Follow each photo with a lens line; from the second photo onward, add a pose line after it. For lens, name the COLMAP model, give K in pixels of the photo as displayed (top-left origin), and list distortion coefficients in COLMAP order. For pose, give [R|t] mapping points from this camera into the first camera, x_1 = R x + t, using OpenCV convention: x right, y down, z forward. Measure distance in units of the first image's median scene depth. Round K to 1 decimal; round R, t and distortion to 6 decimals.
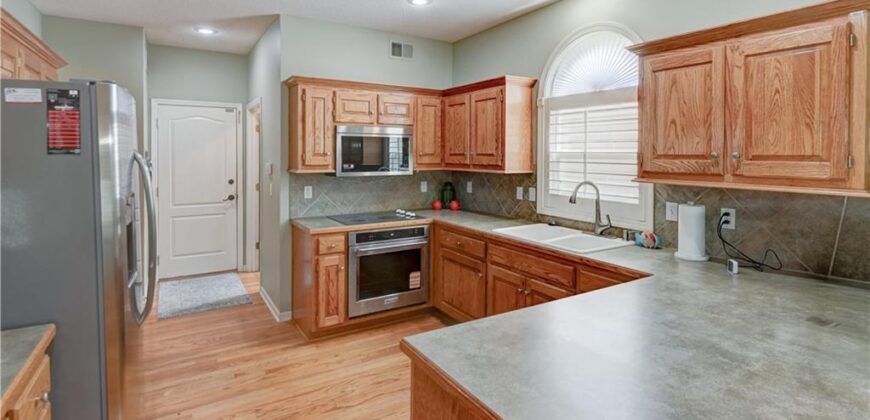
lens RADIAL K [[413.2, 0, 449.5], [0, 413.2, 159.7], [0, 0, 1]] dist [-0.001102, -0.002267]
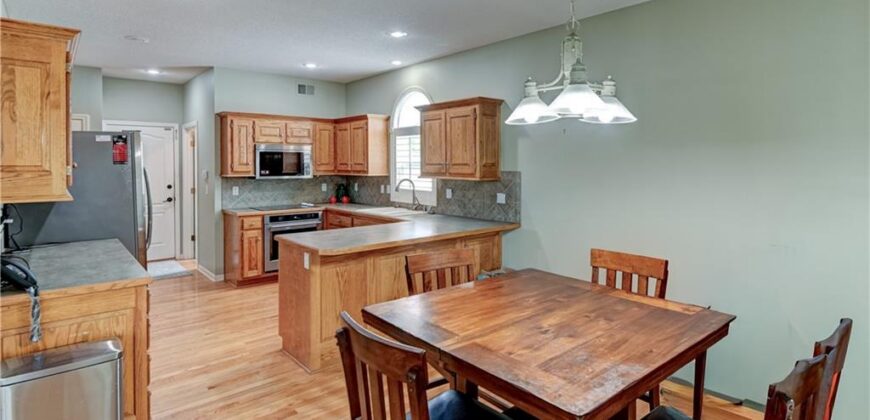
lens RADIAL K [[500.8, 0, 490.7], [0, 500.8, 175.3], [0, 0, 1]] dist [0.004174, -0.003150]
pose [[0.990208, -0.006293, 0.139461, 0.317208], [0.005107, 0.999948, 0.008861, 0.016027], [-0.139509, -0.008062, 0.990188, -0.917513]]
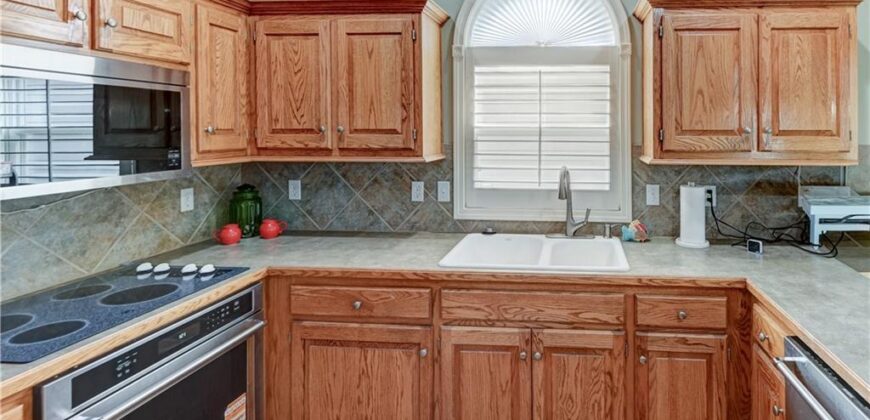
lens RADIAL K [[413.2, 0, 491.0], [0, 413.2, 135.6], [0, 0, 1]] dist [-0.001102, -0.002267]
pose [[0.615354, -0.009800, 0.788190, -0.267406], [0.012360, 0.999920, 0.002783, -0.005551], [-0.788154, 0.008030, 0.615426, 0.535458]]
